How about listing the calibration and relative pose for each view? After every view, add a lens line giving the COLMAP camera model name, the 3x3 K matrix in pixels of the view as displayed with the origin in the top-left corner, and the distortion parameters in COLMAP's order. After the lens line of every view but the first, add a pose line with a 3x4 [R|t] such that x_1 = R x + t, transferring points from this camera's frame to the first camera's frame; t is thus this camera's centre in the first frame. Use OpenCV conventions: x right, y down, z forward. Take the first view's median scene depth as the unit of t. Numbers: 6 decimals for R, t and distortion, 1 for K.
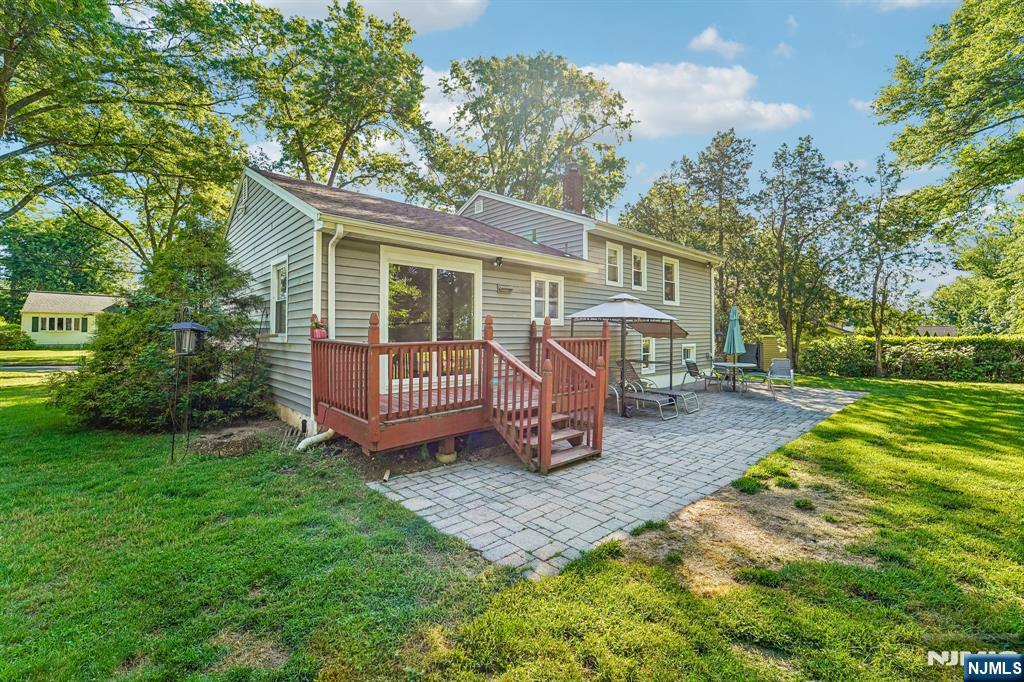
lens RADIAL K [[422.6, 0, 509.8], [0, 422.6, 333.1], [0, 0, 1]] dist [-0.008439, -0.001971]
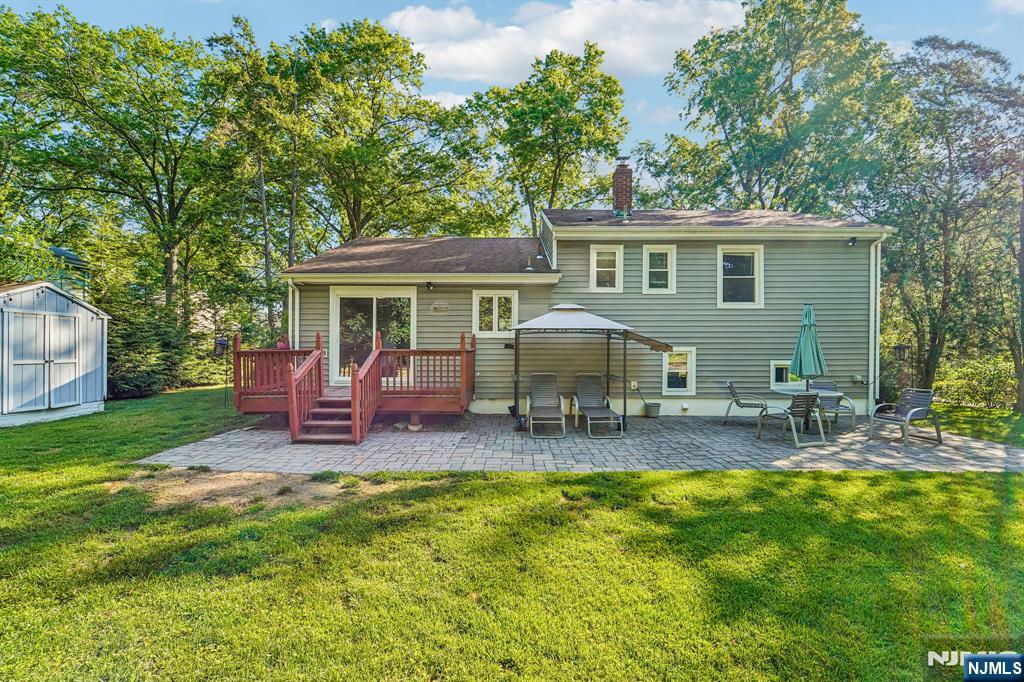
lens RADIAL K [[422.6, 0, 509.0], [0, 422.6, 347.1], [0, 0, 1]] dist [-0.008439, -0.001971]
pose [[0.729235, 0.002607, -0.684258, 0.894295], [0.000292, 0.999991, 0.004121, 0.000071], [0.684263, -0.003205, 0.729228, 0.263210]]
